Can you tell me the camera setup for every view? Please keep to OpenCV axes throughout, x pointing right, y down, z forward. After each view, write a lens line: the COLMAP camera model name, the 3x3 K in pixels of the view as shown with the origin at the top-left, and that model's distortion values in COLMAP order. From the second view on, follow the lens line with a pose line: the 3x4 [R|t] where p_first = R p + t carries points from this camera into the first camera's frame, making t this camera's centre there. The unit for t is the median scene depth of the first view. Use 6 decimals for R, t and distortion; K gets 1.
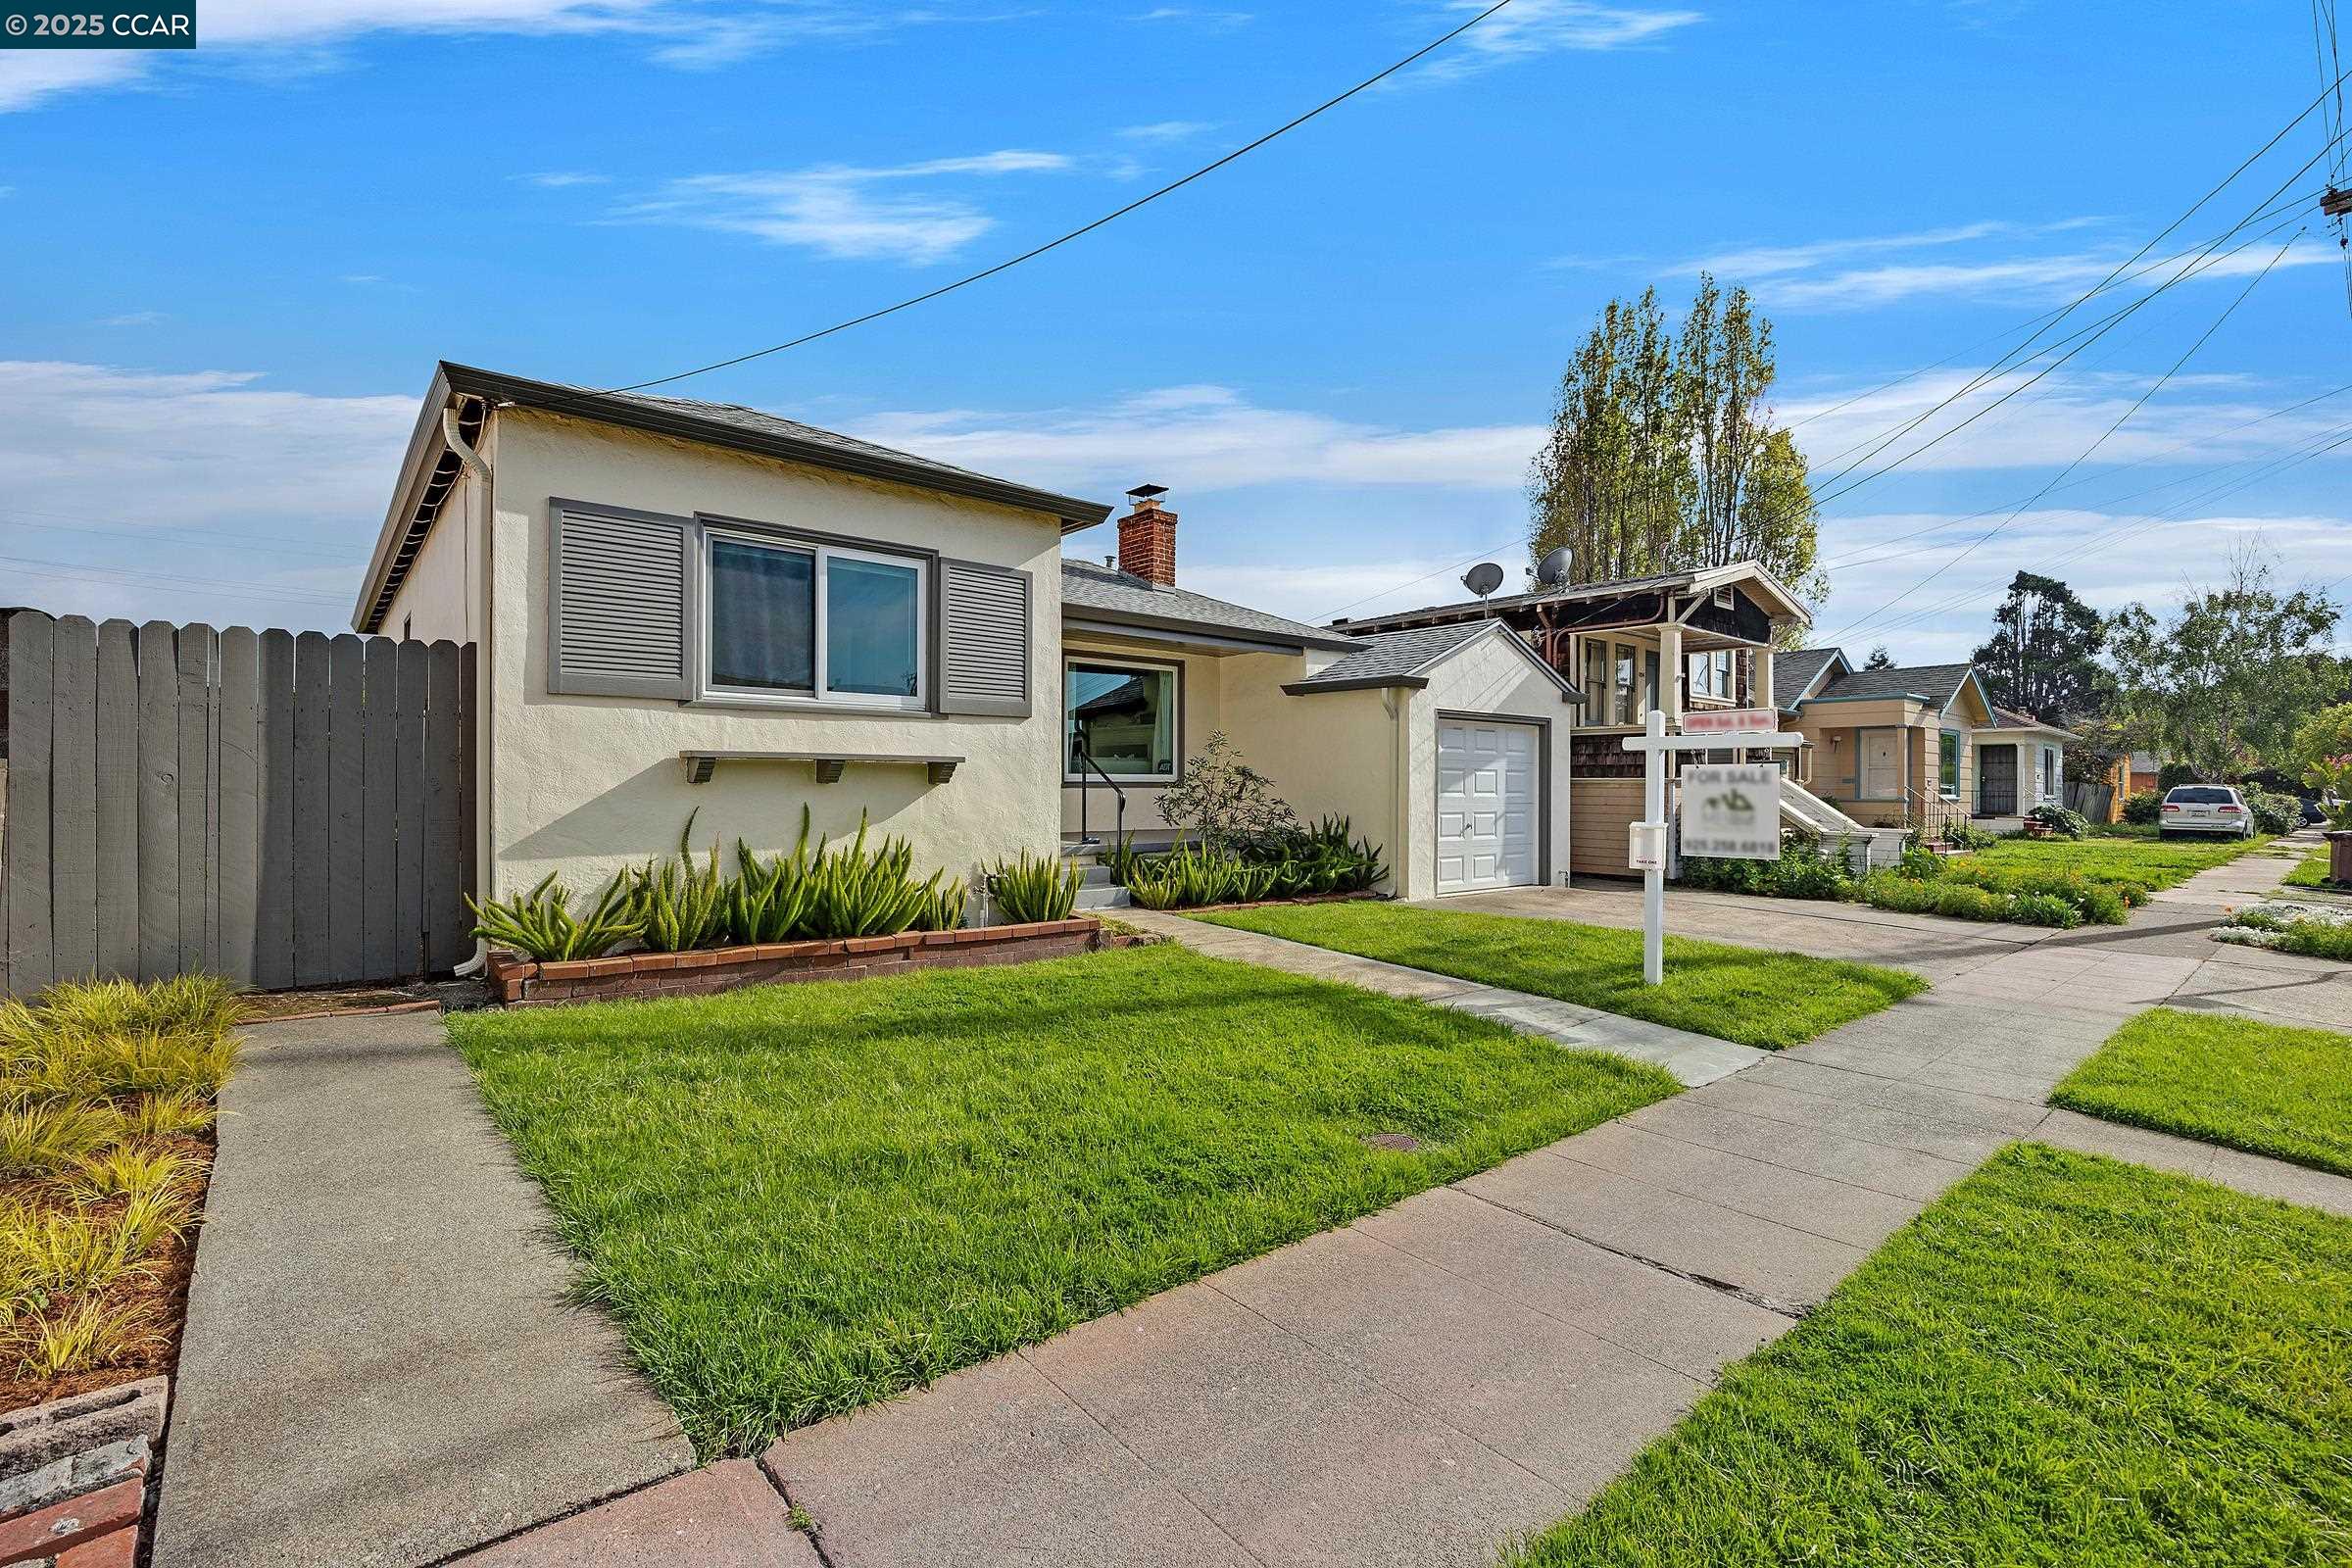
lens RADIAL K [[1047.9, 0, 1177.5], [0, 1047.9, 798.7], [0, 0, 1]] dist [0.001553, 0.000072]
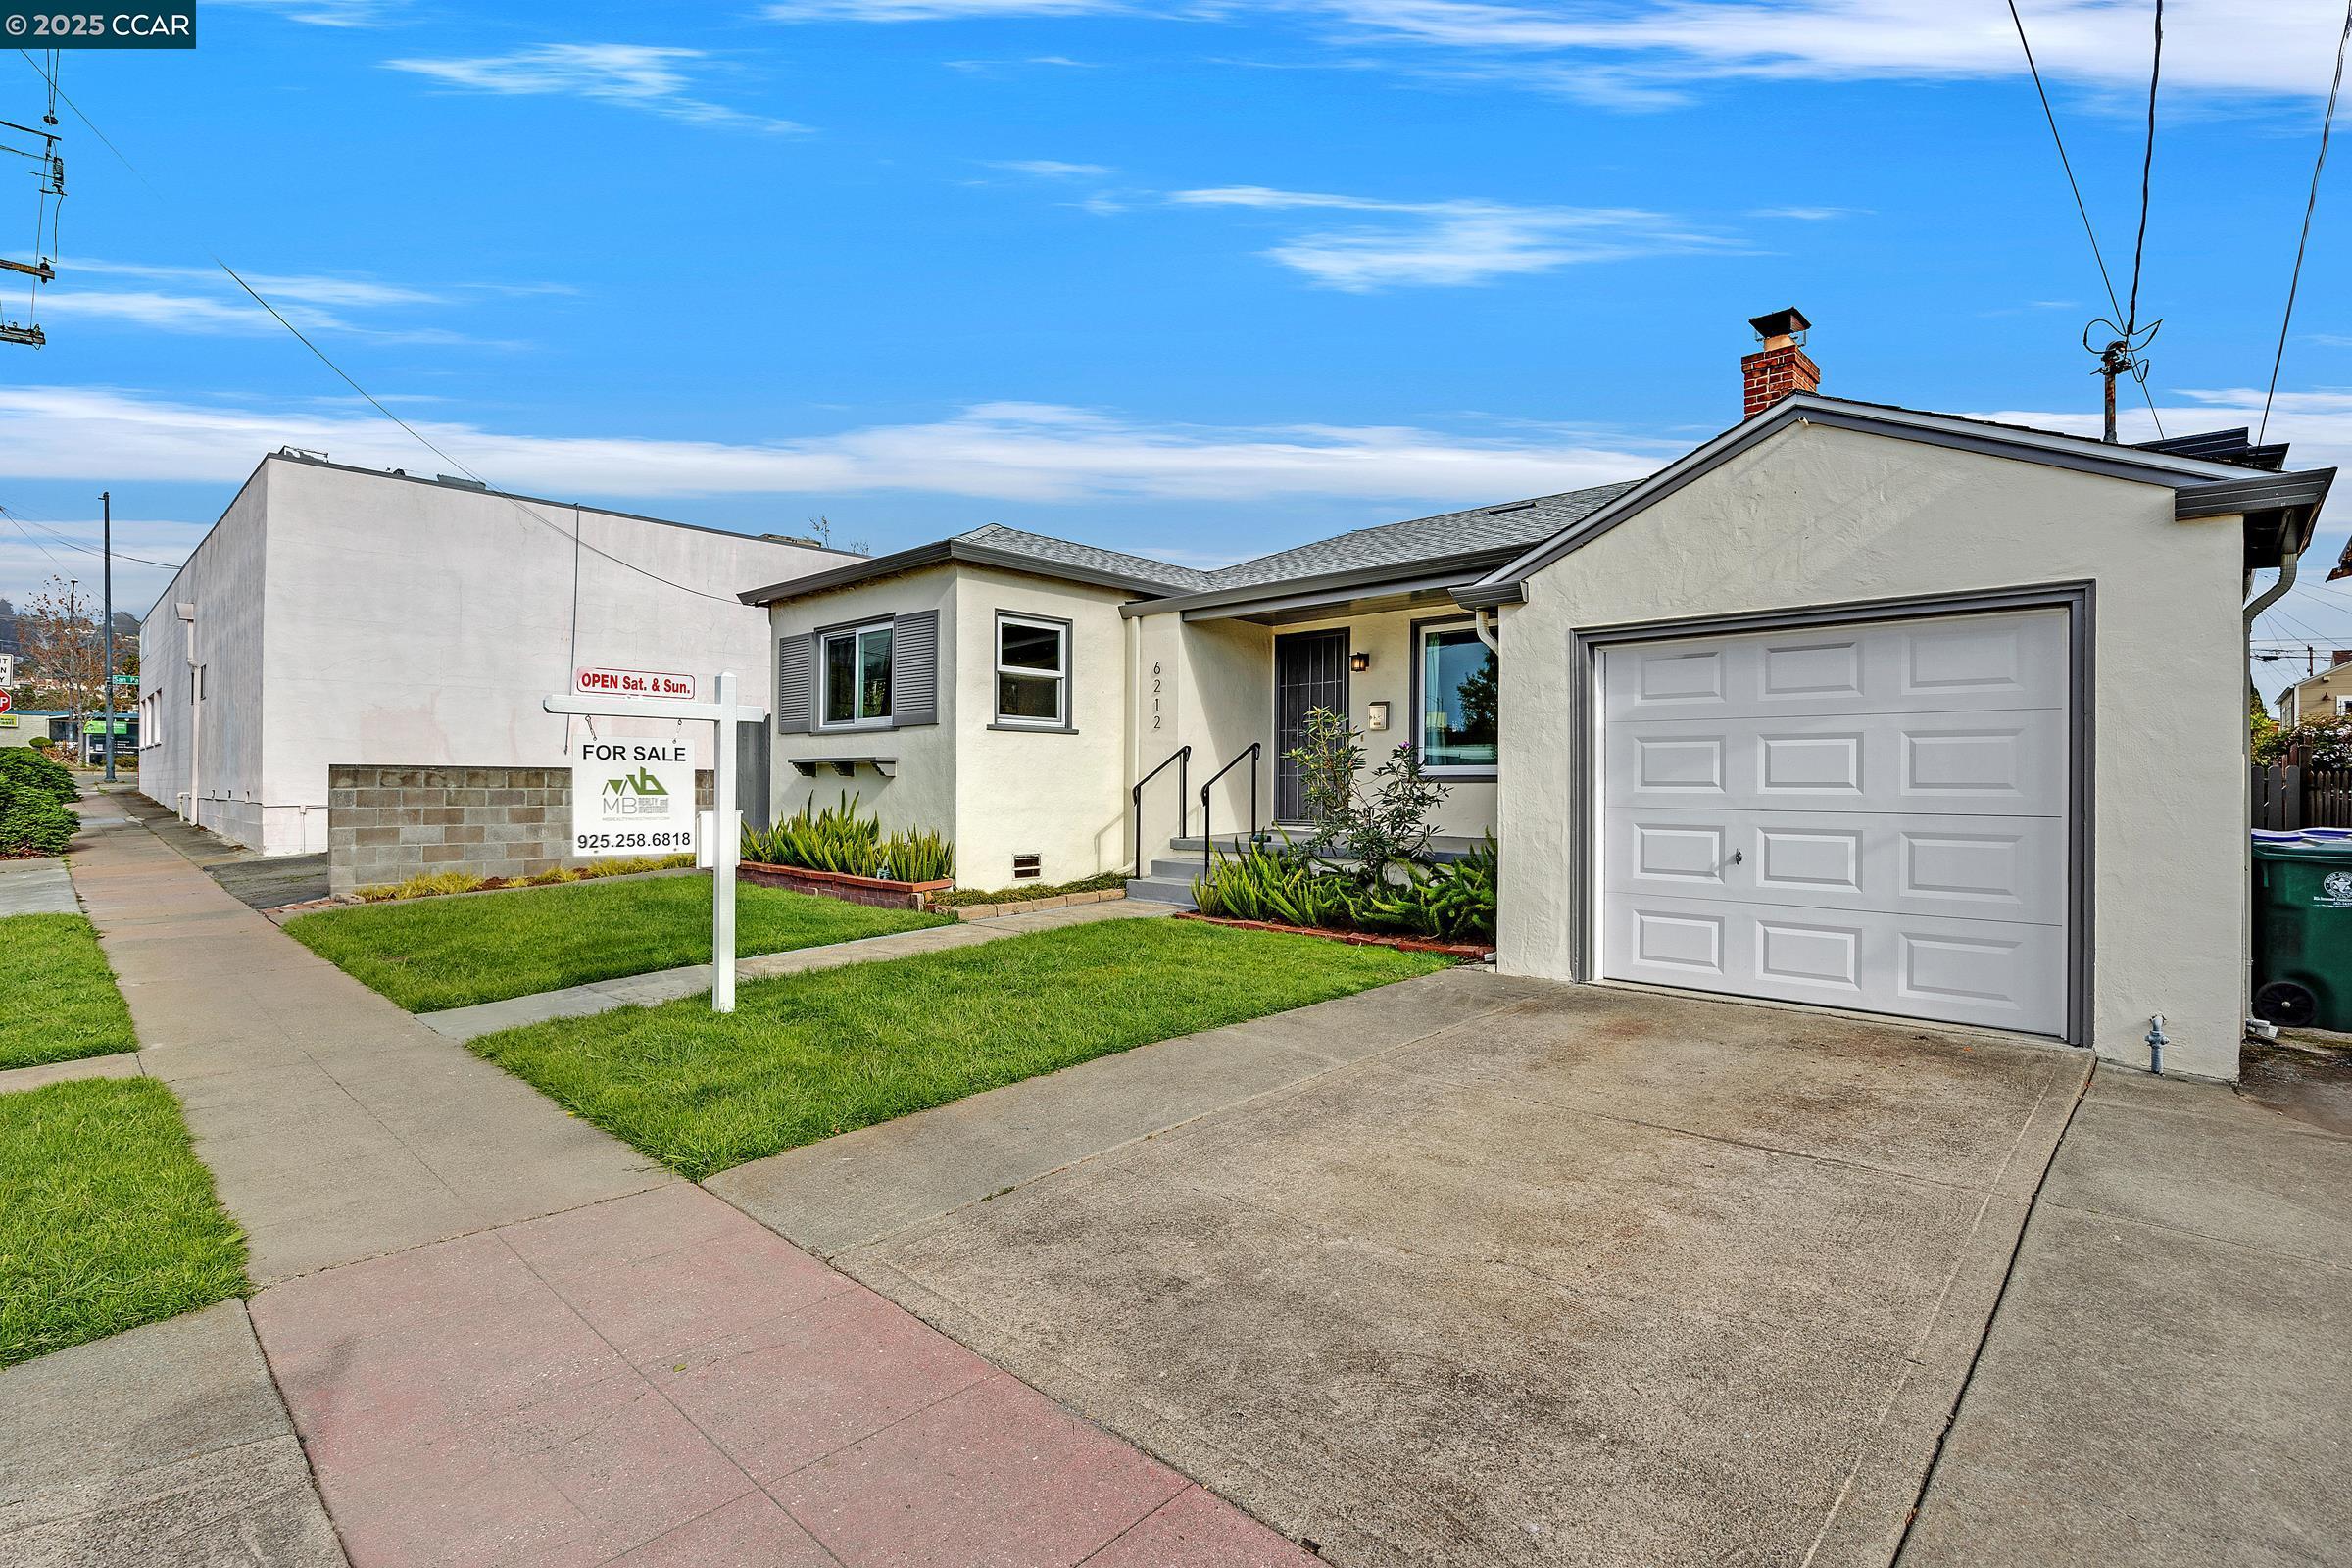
lens RADIAL K [[1094.1, 0, 1176.0], [0, 1094.1, 784.0], [0, 0, 1]] dist [-0.002342, 0.000200]
pose [[0.115130, -0.006245, -0.993331, 1.364691], [-0.016844, 0.999824, -0.008238, 0.002809], [0.993208, 0.017680, 0.115004, 1.281529]]
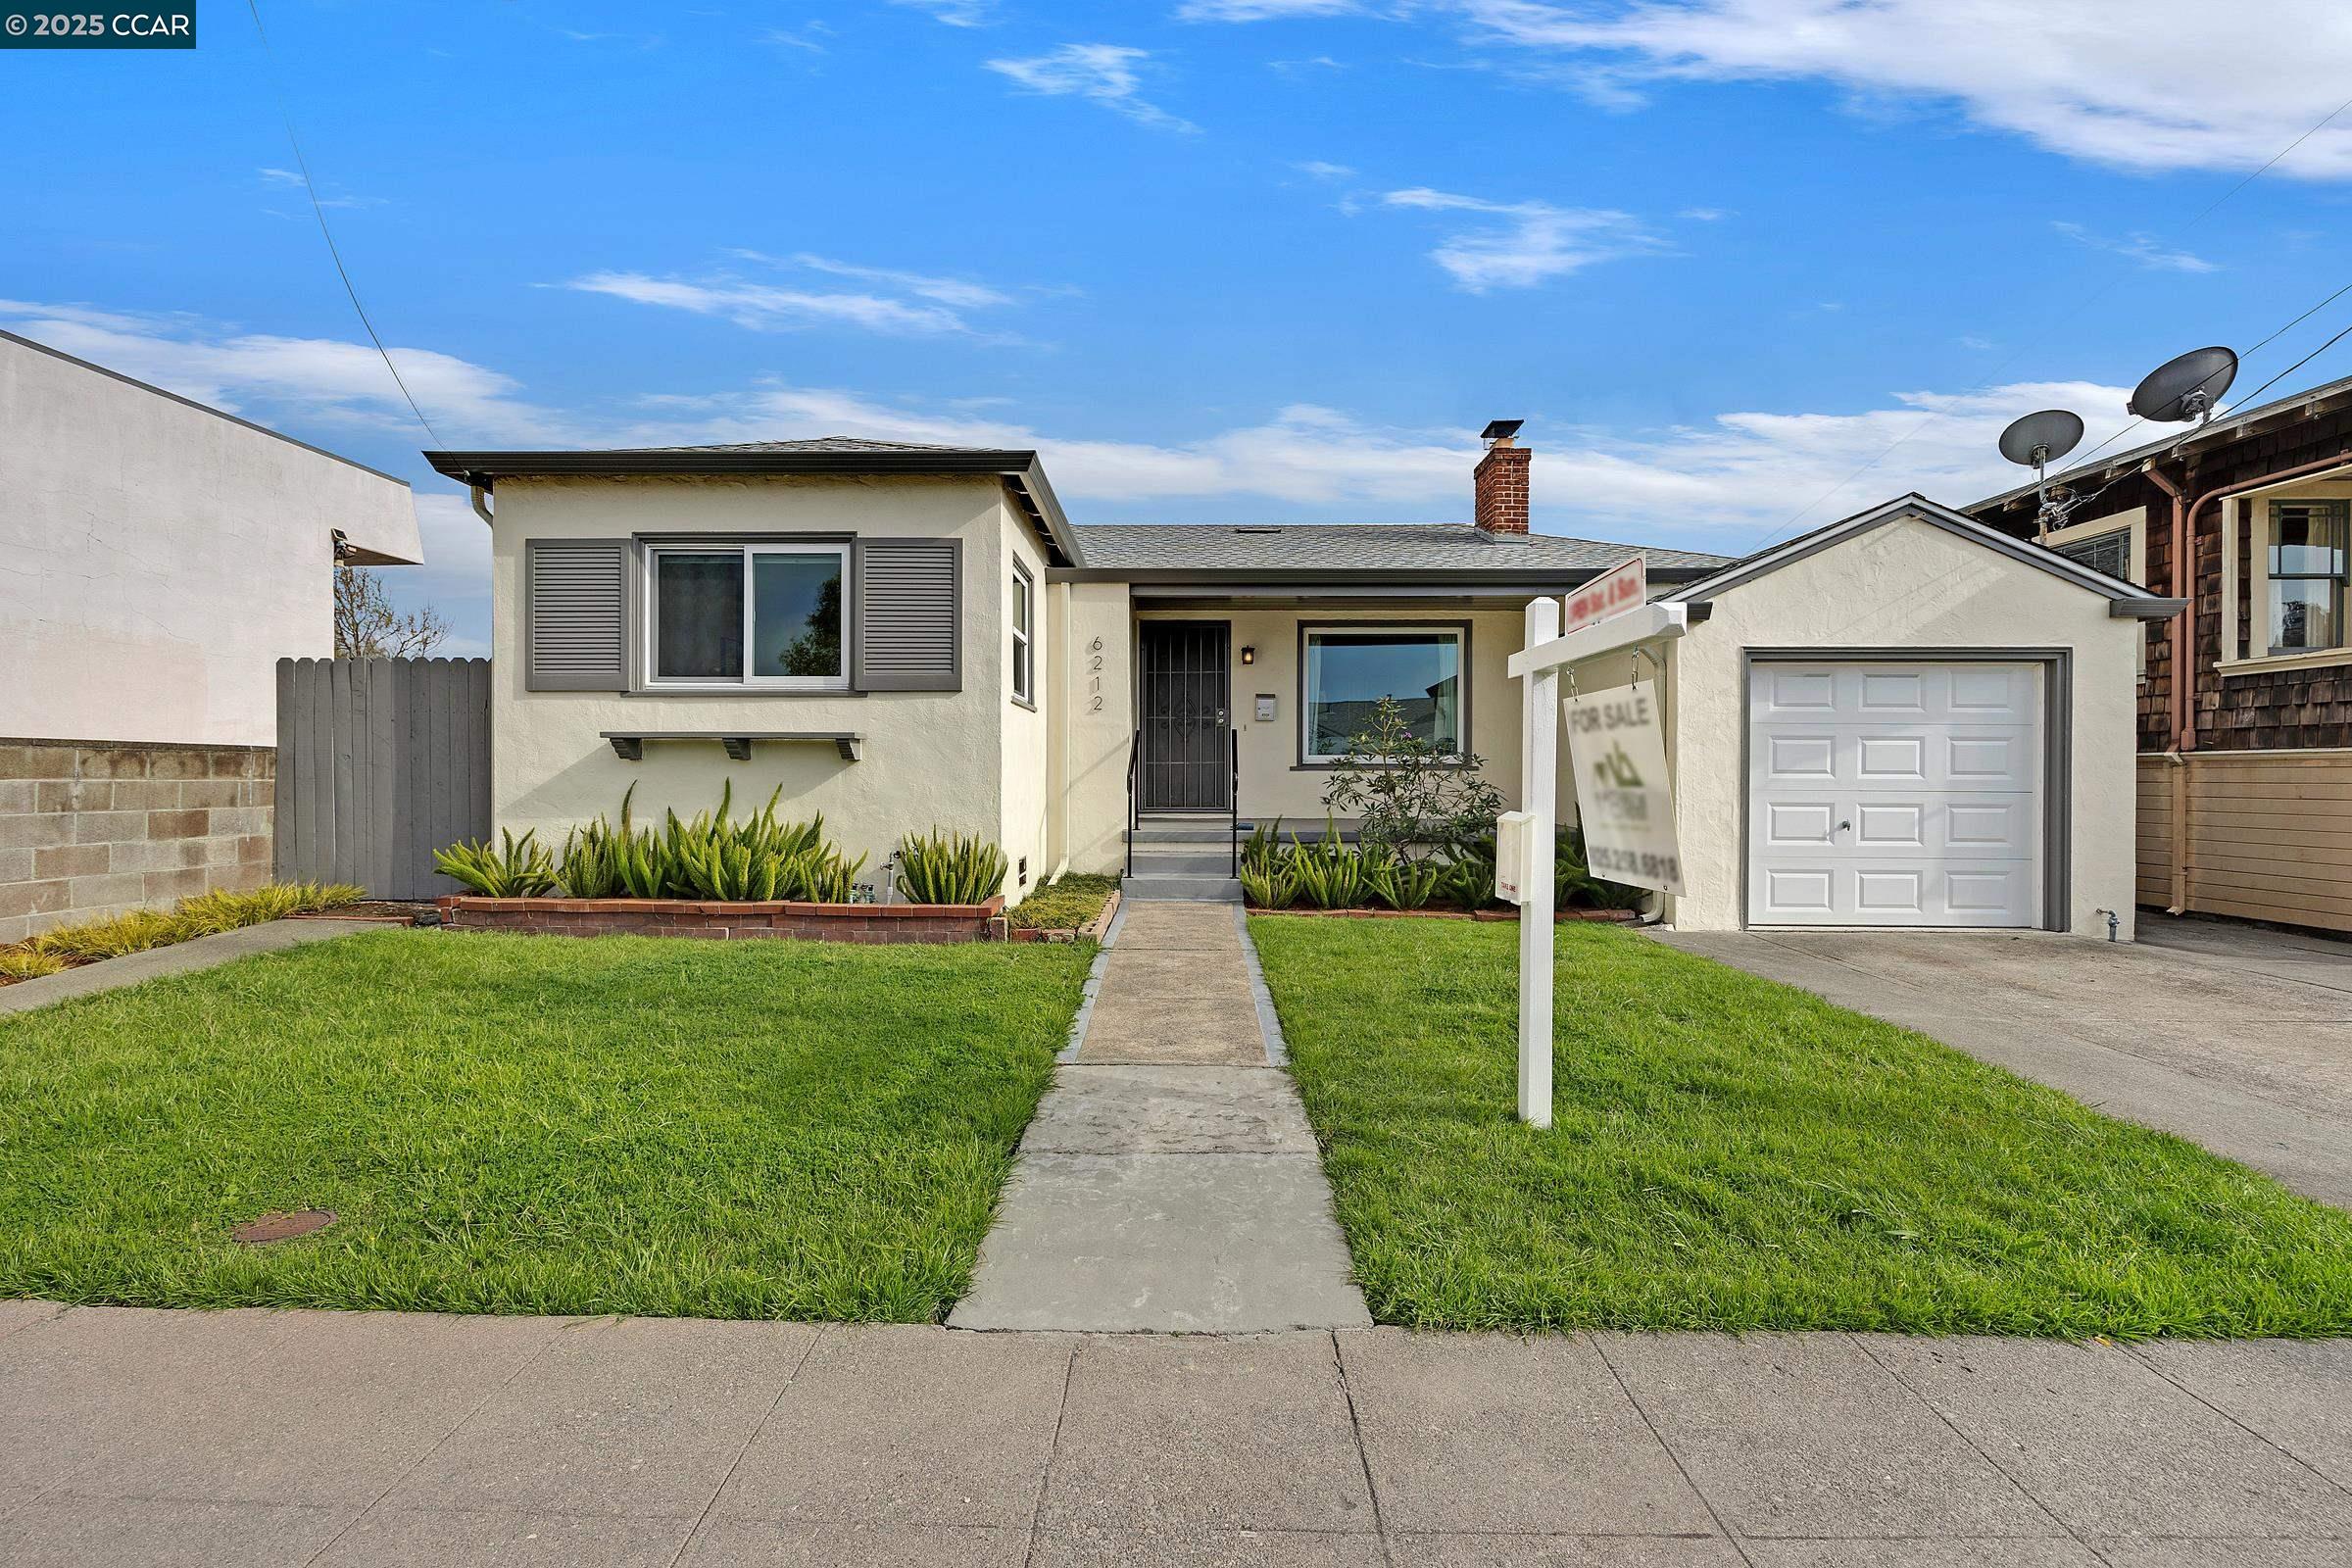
lens RADIAL K [[940.0, 0, 1176.0], [0, 940.0, 784.0], [0, 0, 1]] dist [0.000483, 0.000512]
pose [[0.753494, 0.003654, -0.657444, 0.647449], [-0.007844, 0.999963, -0.003433, 0.010960], [0.657408, 0.007744, 0.753495, 0.545017]]
